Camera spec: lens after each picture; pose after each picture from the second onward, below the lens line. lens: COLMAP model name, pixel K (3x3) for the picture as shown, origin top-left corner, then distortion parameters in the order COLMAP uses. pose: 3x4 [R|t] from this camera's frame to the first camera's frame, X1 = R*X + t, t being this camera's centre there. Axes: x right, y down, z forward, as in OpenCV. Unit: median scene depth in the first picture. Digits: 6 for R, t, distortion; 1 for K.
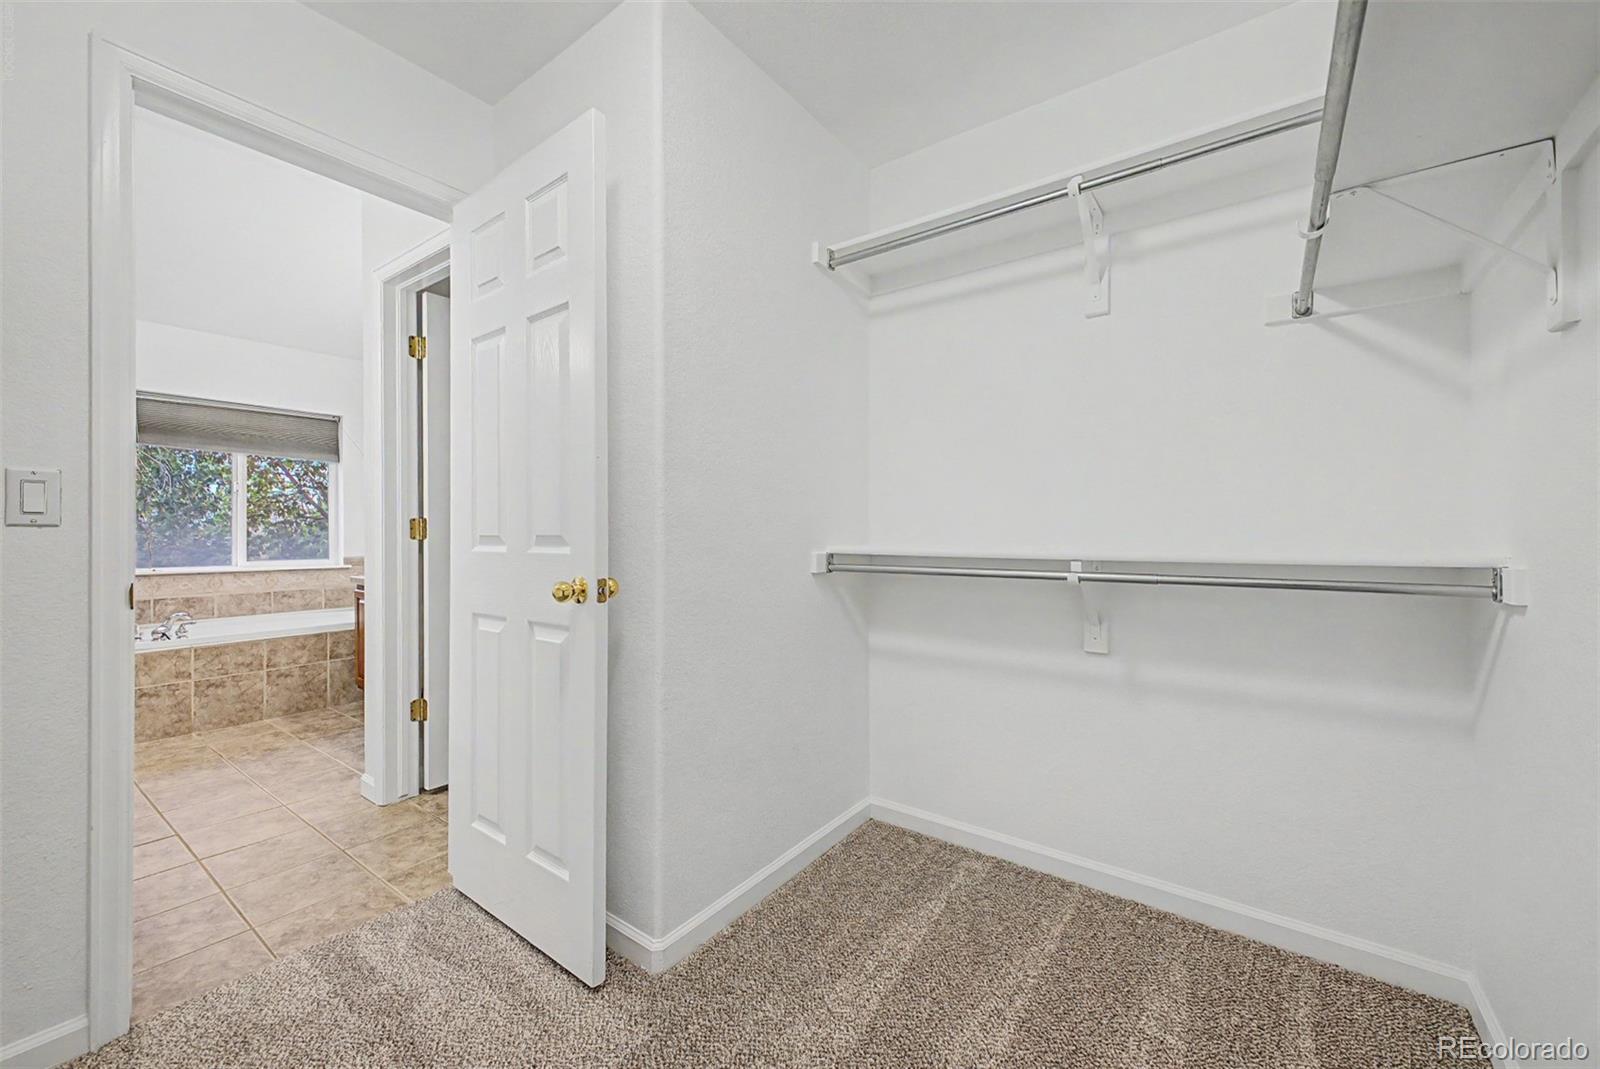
lens RADIAL K [[642.7, 0, 801.5], [0, 642.7, 537.9], [0, 0, 1]] dist [0.014333, -0.004341]
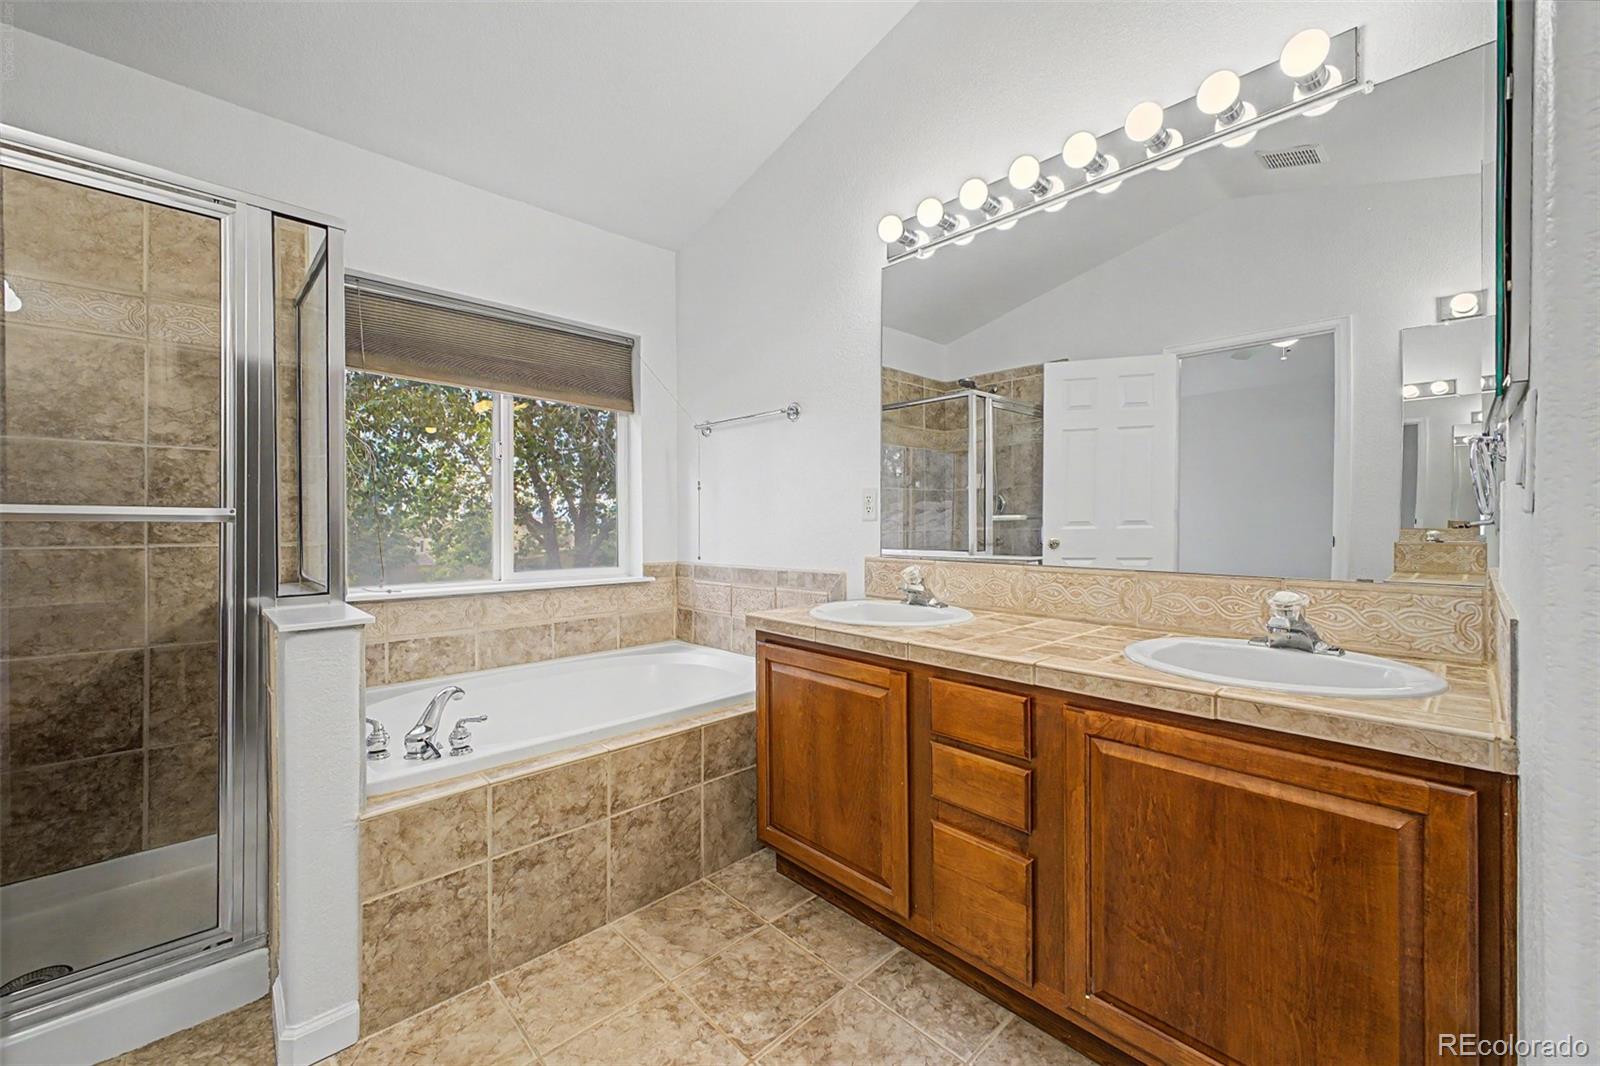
lens RADIAL K [[642.7, 0, 799.8], [0, 642.7, 530.6], [0, 0, 1]] dist [0.014333, -0.004341]
pose [[0.985457, -0.002122, -0.169914, -0.611579], [0.002686, 0.999992, 0.003089, -0.005148], [0.169906, -0.003500, 0.985454, 0.562326]]
